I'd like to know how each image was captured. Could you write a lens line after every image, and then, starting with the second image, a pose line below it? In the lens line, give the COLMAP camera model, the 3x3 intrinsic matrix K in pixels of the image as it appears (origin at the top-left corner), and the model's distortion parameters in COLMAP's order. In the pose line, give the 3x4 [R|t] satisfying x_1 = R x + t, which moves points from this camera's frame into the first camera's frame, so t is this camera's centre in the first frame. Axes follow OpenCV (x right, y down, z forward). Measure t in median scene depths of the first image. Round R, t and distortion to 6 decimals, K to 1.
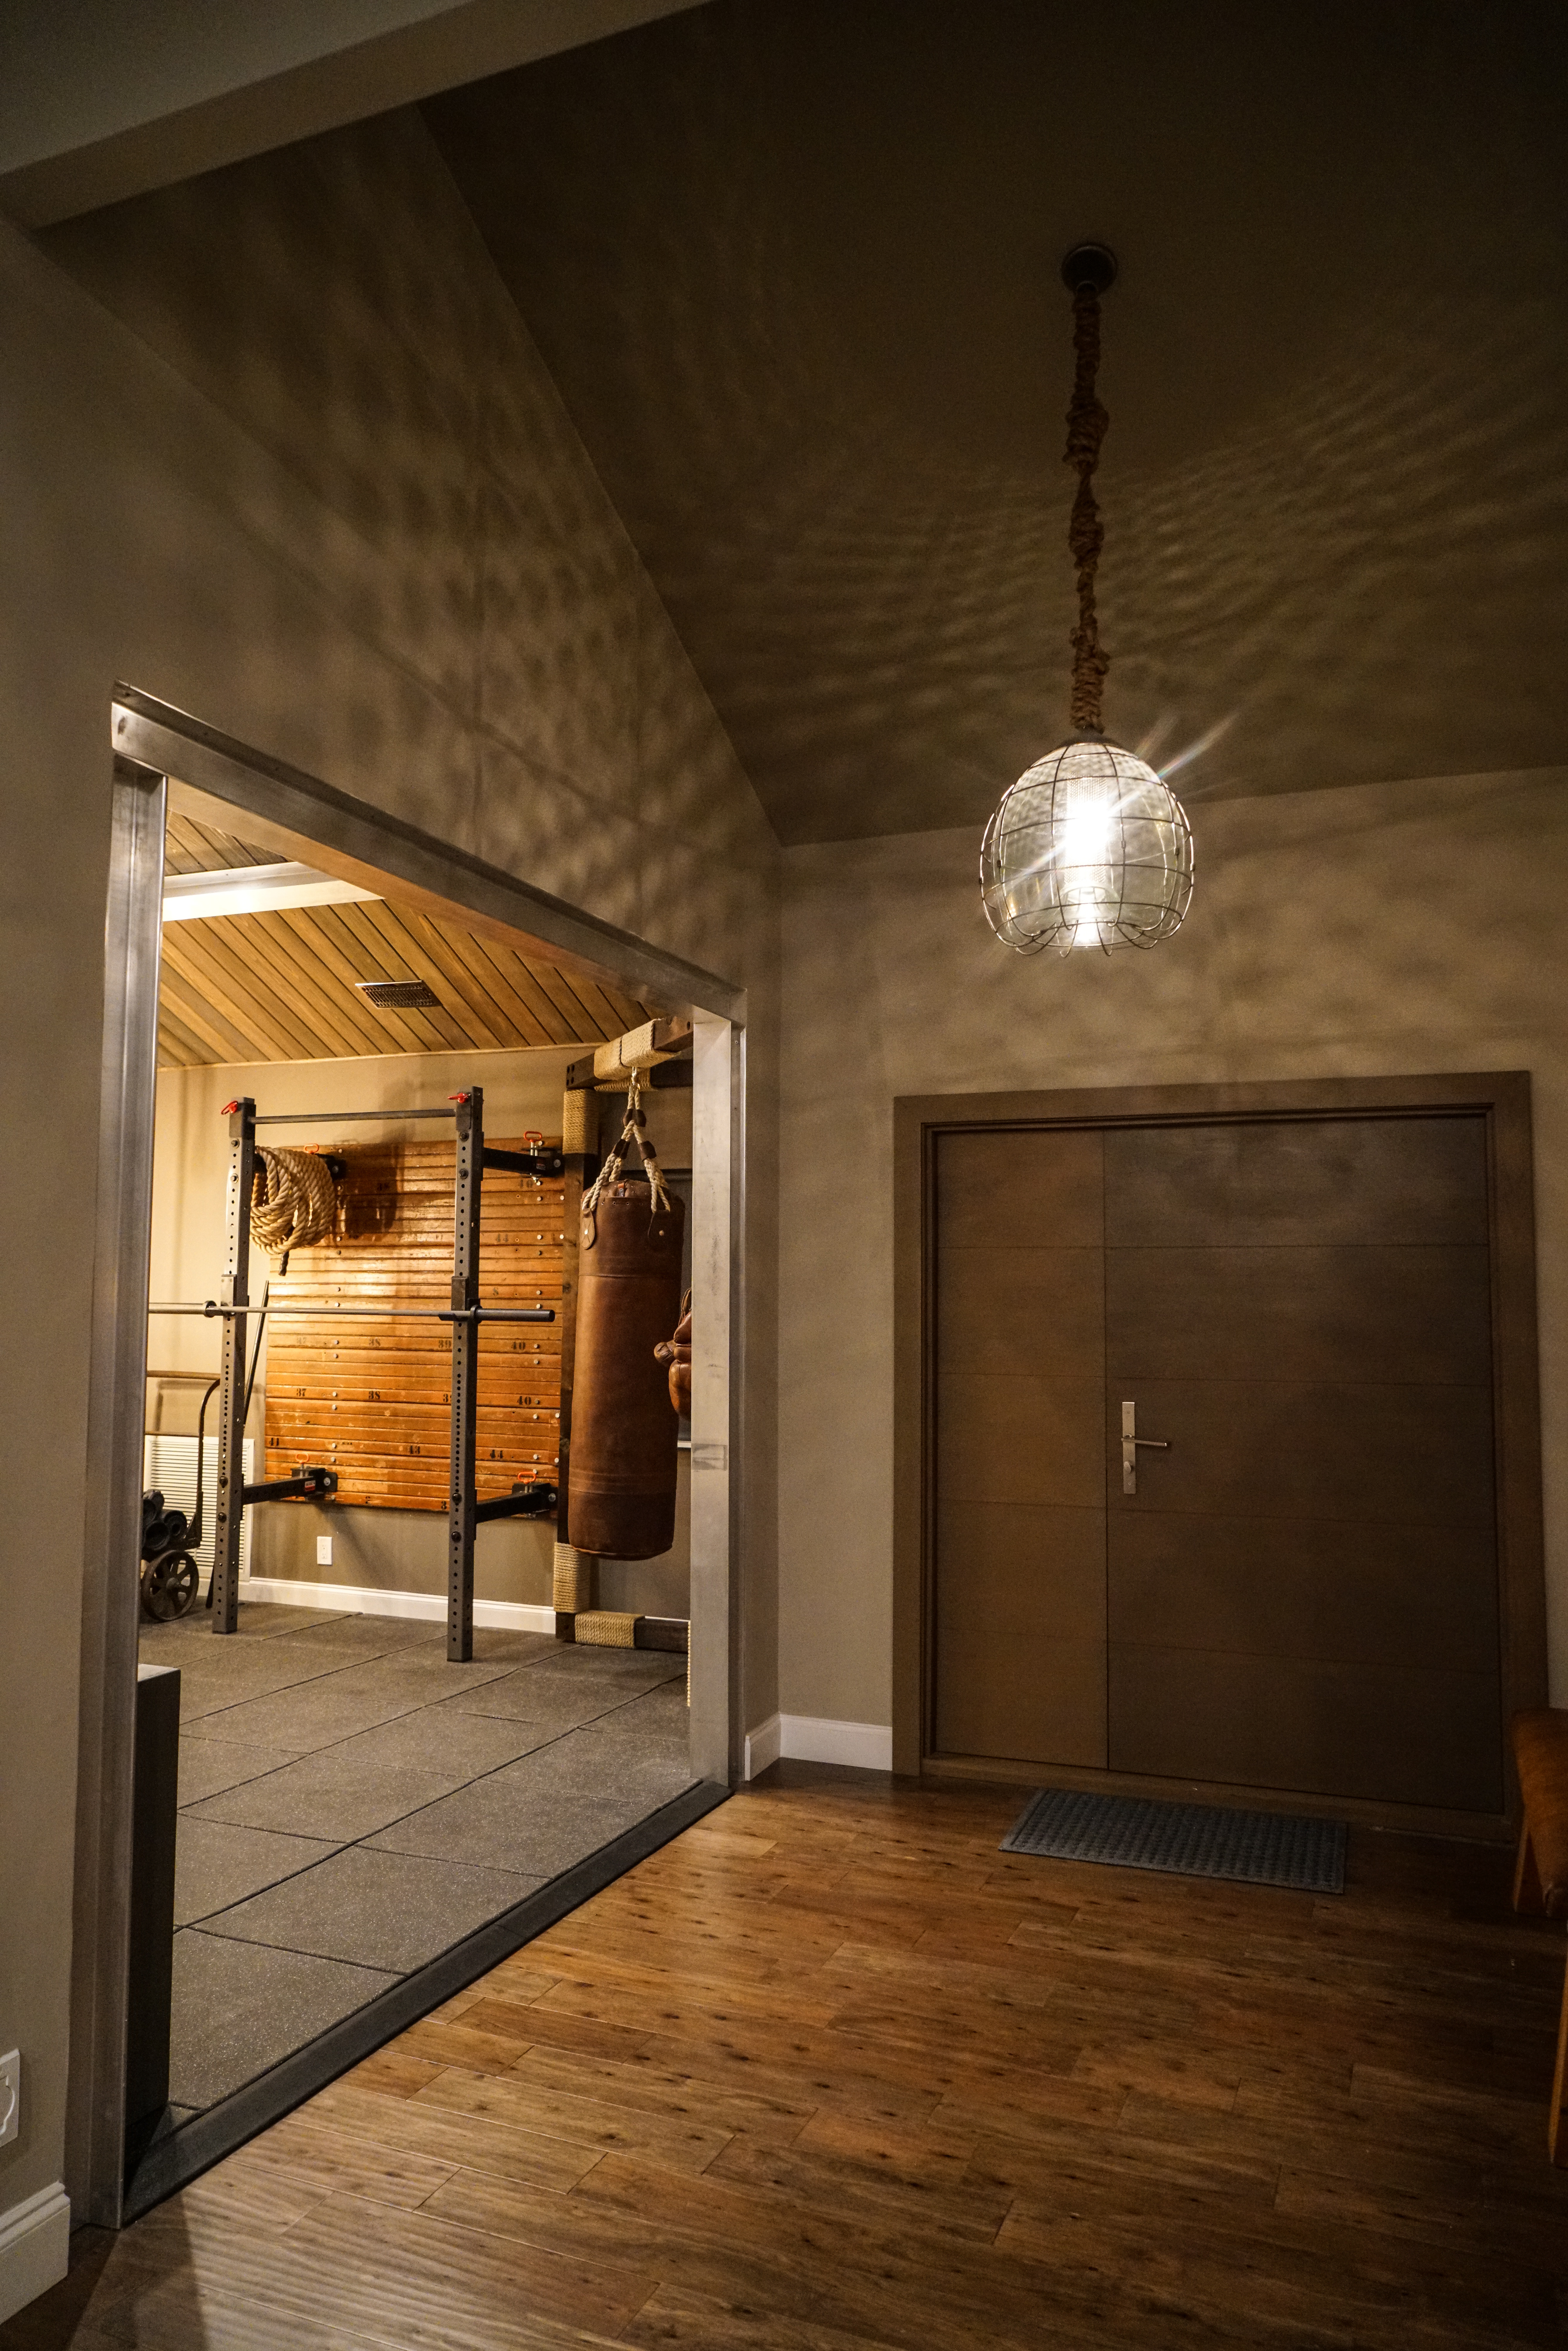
lens RADIAL K [[1561.1, 0, 770.7], [0, 1561.1, 1186.1], [0, 0, 1]] dist [-0.021509, 0.004820]
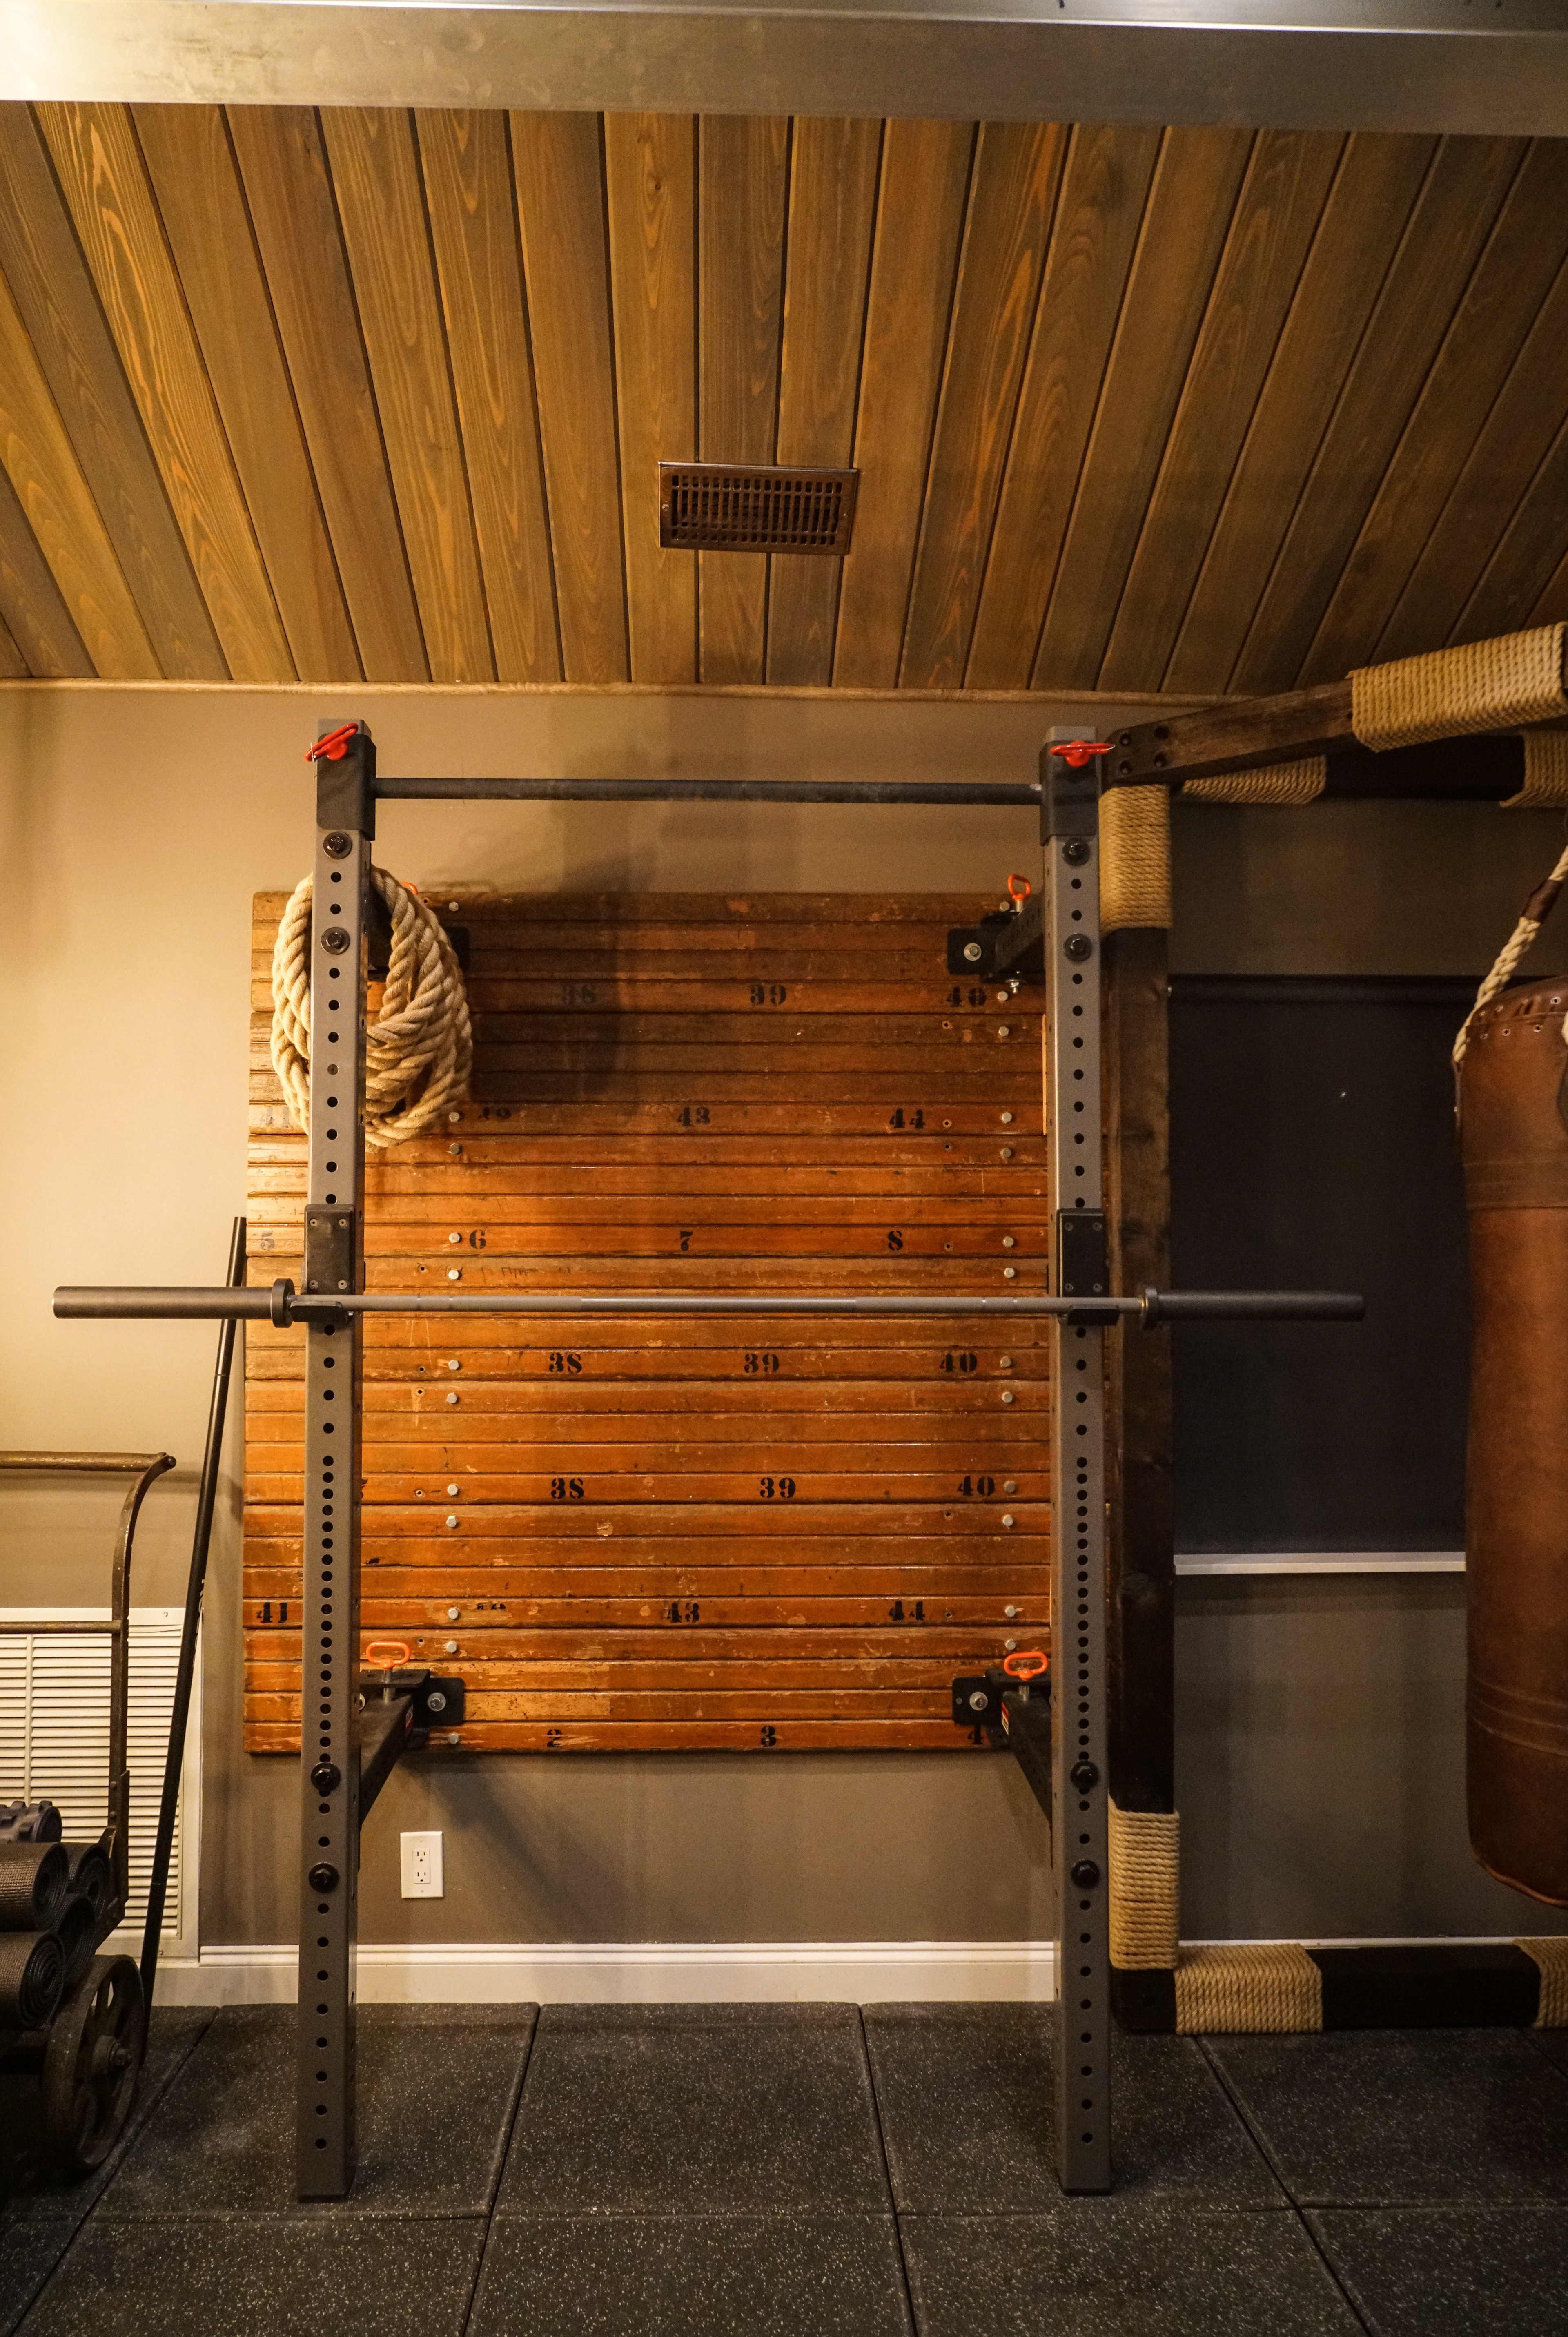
lens RADIAL K [[1635.3, 0, 782.6], [0, 1635.3, 1148.5], [0, 0, 1]] dist [-0.026795, 0.014599]
pose [[0.918473, 0.010214, 0.395352, -0.378638], [-0.021367, 0.999488, 0.023819, 0.030796], [-0.394907, -0.030324, 0.918221, 0.578843]]
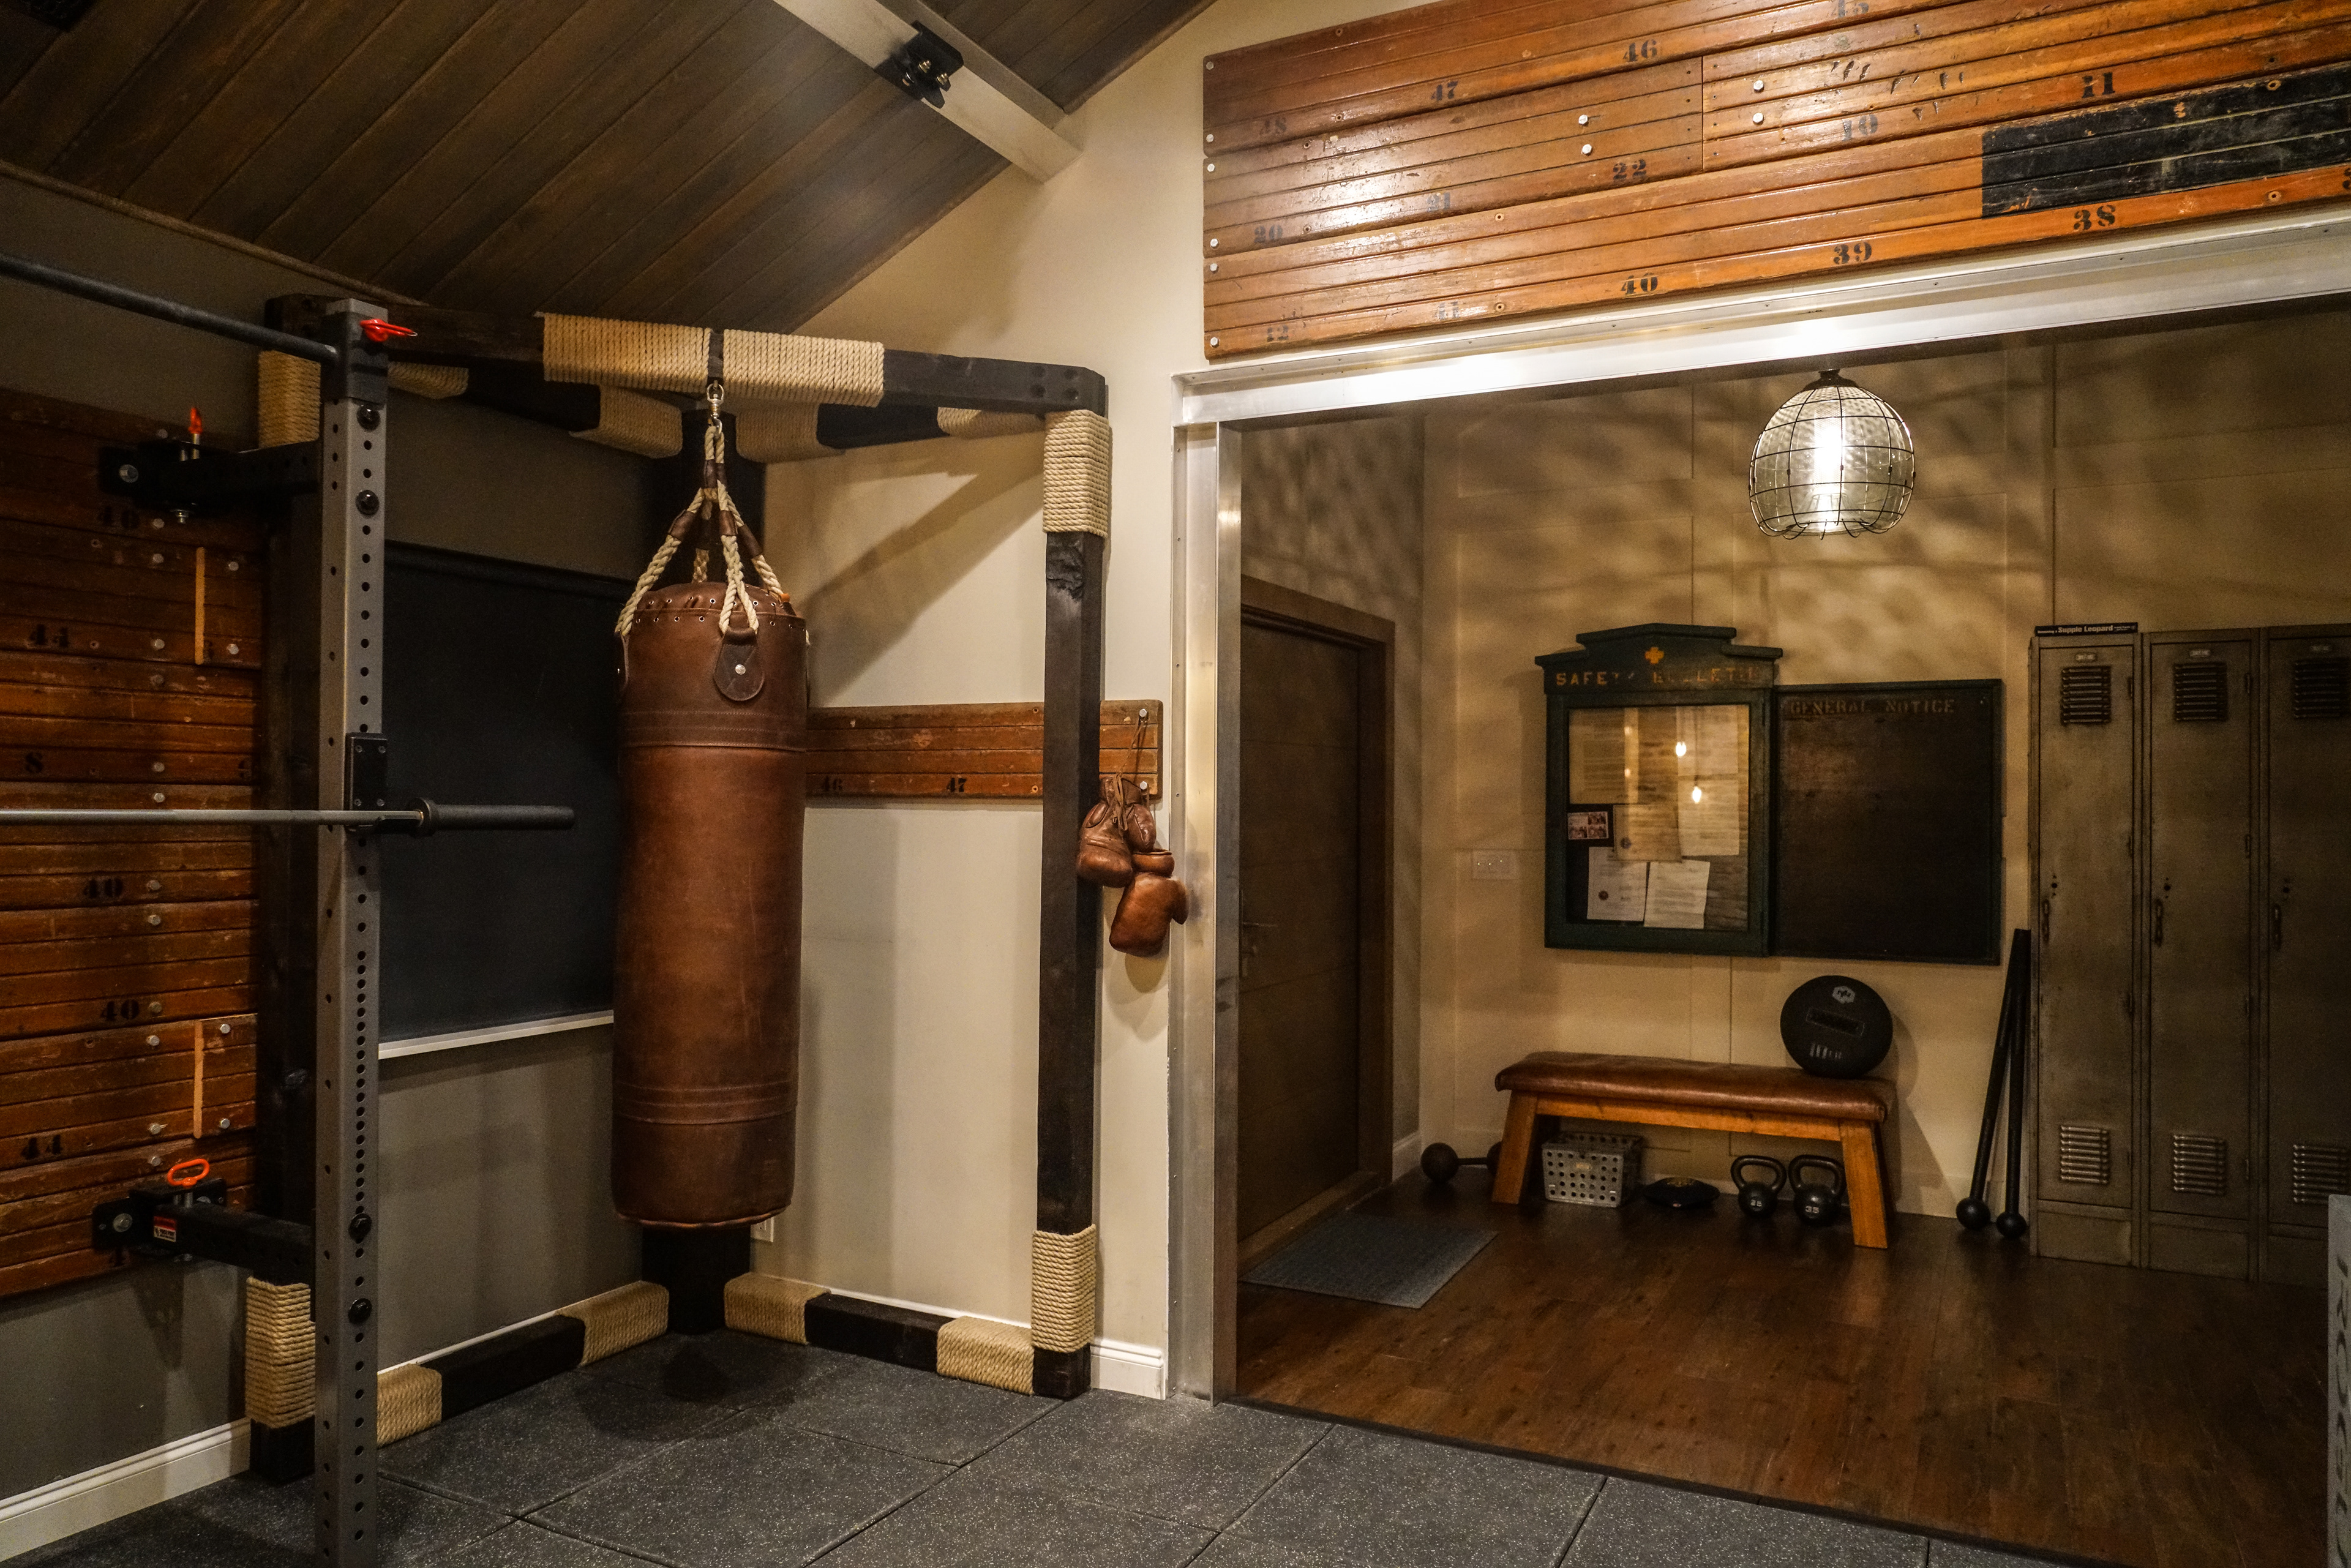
lens RADIAL K [[1561.2, 0, 1170.2], [0, 1561.2, 790.6], [0, 0, 1]] dist [-0.021509, 0.004820]
pose [[0.092691, -0.000142, 0.995695, -0.546475], [-0.080090, 0.996759, 0.007597, 0.046509], [-0.992469, -0.080449, 0.092379, 0.646331]]
